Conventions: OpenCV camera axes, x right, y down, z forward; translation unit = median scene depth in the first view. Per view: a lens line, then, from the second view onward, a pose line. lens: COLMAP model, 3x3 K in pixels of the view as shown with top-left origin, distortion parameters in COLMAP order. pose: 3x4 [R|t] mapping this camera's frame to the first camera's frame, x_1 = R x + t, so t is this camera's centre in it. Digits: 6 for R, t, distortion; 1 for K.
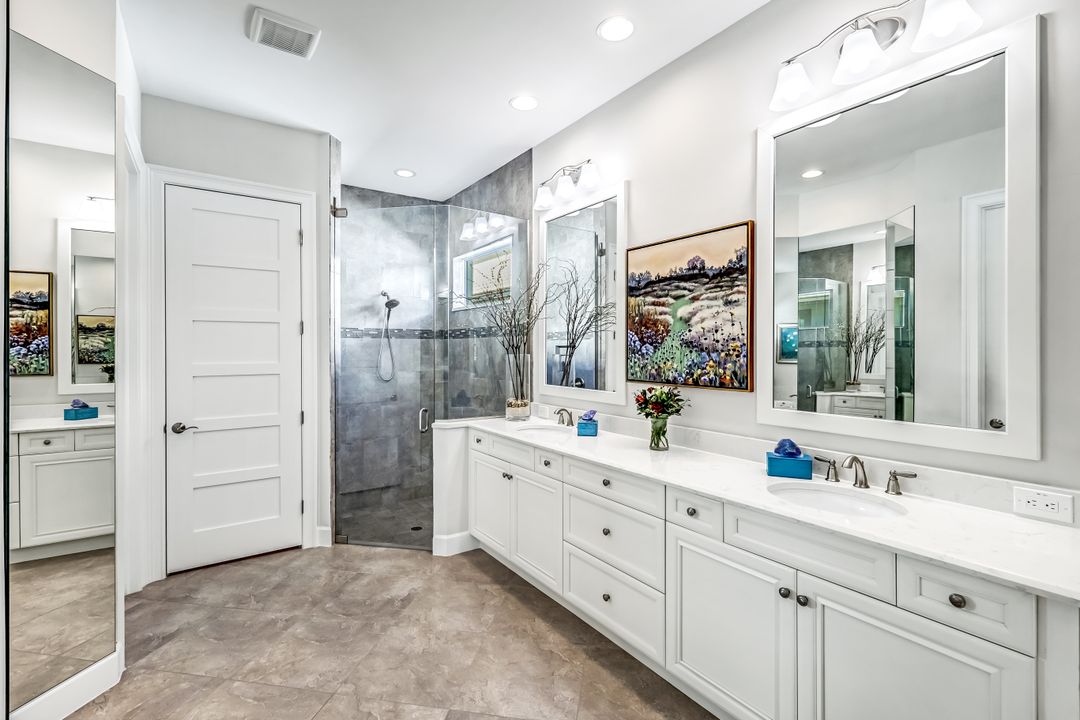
lens RADIAL K [[480.9, 0, 533.9], [0, 480.9, 351.4], [0, 0, 1]] dist [0.004408, -0.000248]
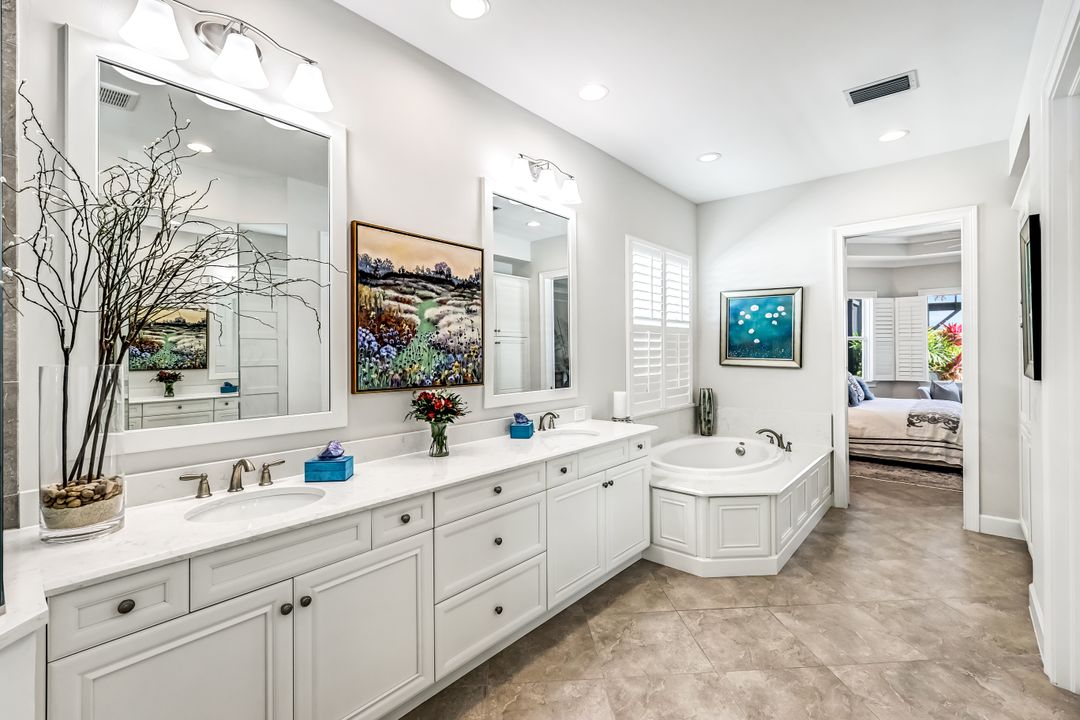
lens RADIAL K [[480.9, 0, 536.0], [0, 480.9, 355.5], [0, 0, 1]] dist [0.004408, -0.000248]
pose [[-0.245720, -0.006641, 0.969318, -0.704851], [0.008744, 0.999921, 0.009067, -0.002733], [-0.969301, 0.010704, -0.245643, 1.029787]]
